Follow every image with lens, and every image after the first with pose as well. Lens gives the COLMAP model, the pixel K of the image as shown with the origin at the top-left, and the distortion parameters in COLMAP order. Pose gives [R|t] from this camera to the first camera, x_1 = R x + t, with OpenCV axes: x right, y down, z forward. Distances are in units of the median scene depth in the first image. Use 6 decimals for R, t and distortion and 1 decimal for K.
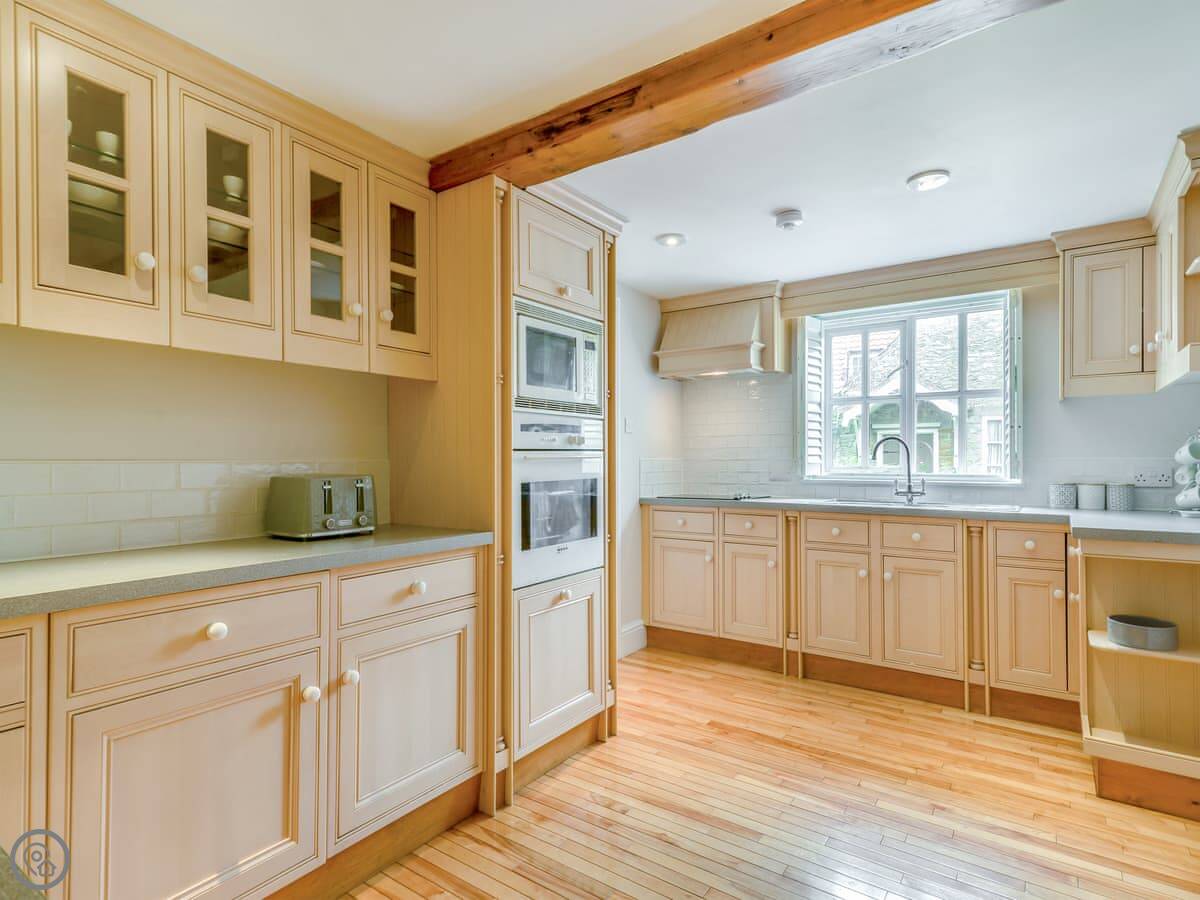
lens RADIAL K [[629.9, 0, 597.1], [0, 629.9, 461.8], [0, 0, 1]] dist [0.000103, -0.000946]
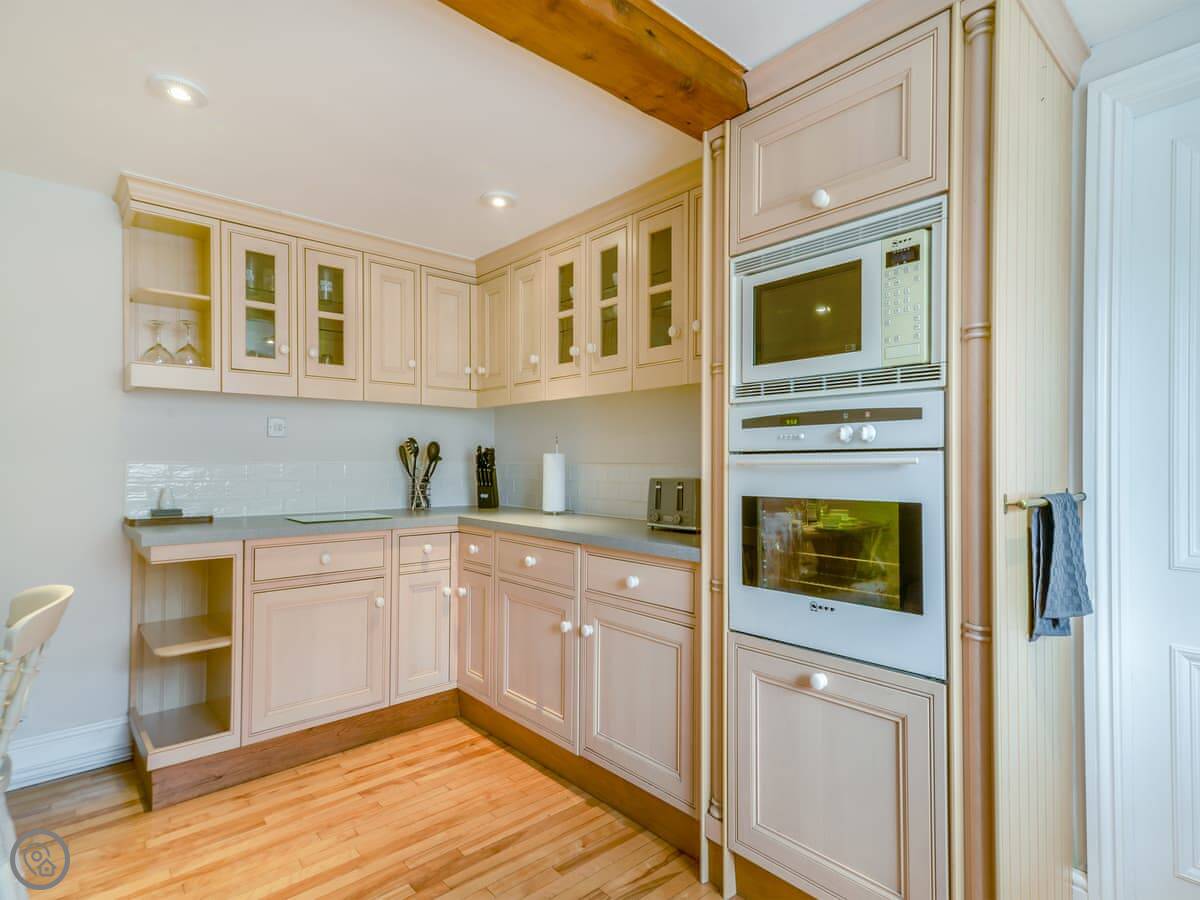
lens RADIAL K [[621.3, 0, 599.0], [0, 621.3, 456.9], [0, 0, 1]] dist [0.019326, -0.000414]
pose [[-0.228356, -0.001738, -0.973576, 0.666338], [-0.000696, 0.999998, -0.001622, -0.013064], [0.973577, 0.000307, -0.228357, 1.013833]]
